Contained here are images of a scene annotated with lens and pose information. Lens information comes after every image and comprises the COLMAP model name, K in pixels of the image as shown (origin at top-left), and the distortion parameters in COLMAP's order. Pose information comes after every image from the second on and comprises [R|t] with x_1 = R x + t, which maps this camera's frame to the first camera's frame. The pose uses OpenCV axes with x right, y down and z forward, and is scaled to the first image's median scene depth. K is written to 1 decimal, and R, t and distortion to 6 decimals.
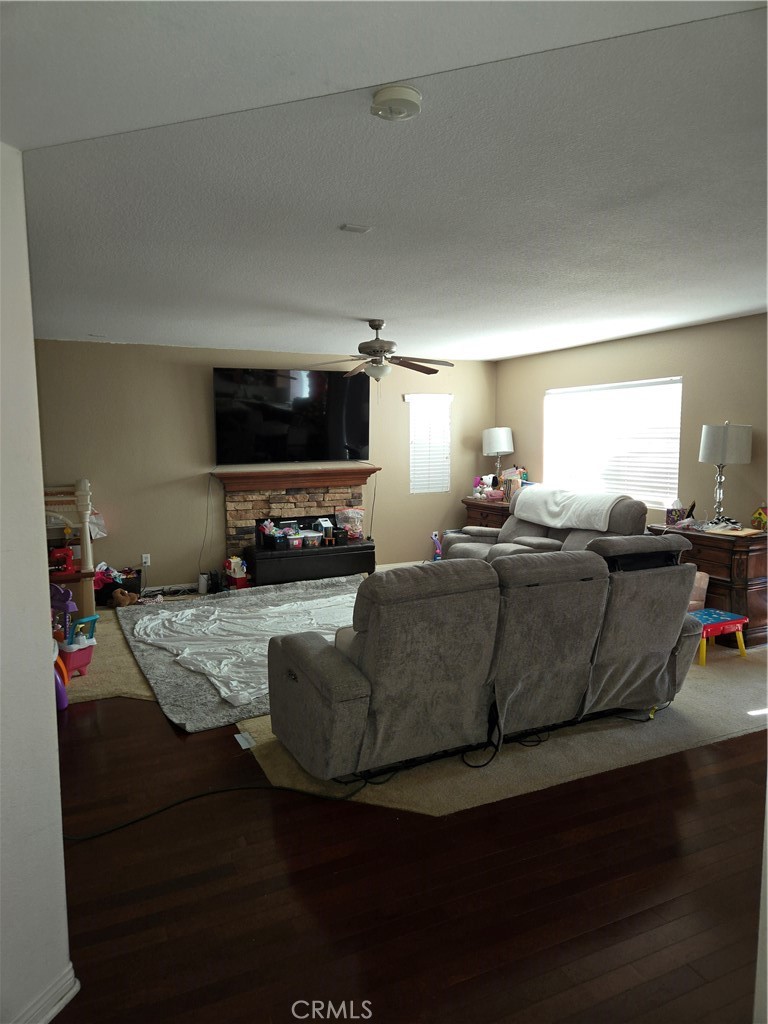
lens RADIAL K [[687.7, 0, 385.6], [0, 687.7, 513.3], [0, 0, 1]] dist [0.005762, 0.000222]
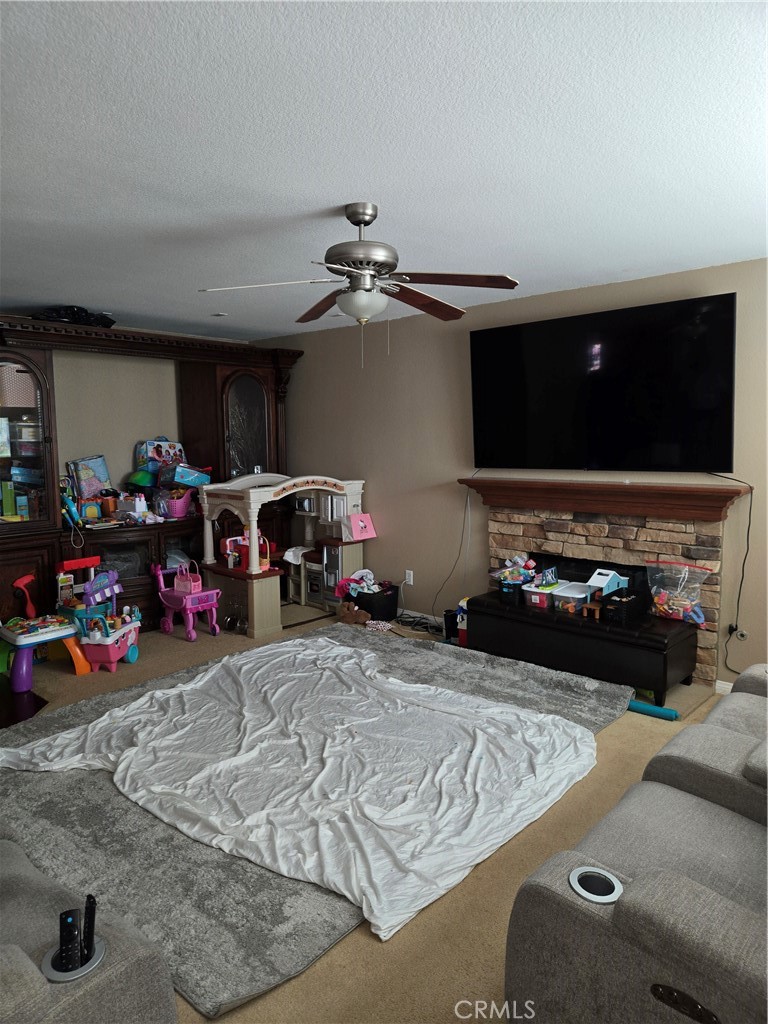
lens RADIAL K [[687.7, 0, 384.6], [0, 687.7, 510.4], [0, 0, 1]] dist [0.005762, 0.000222]
pose [[0.336997, 0.107526, -0.935346, 0.374426], [-0.095151, 0.992260, 0.079787, -0.069446], [0.936685, 0.062111, 0.344619, 0.626154]]
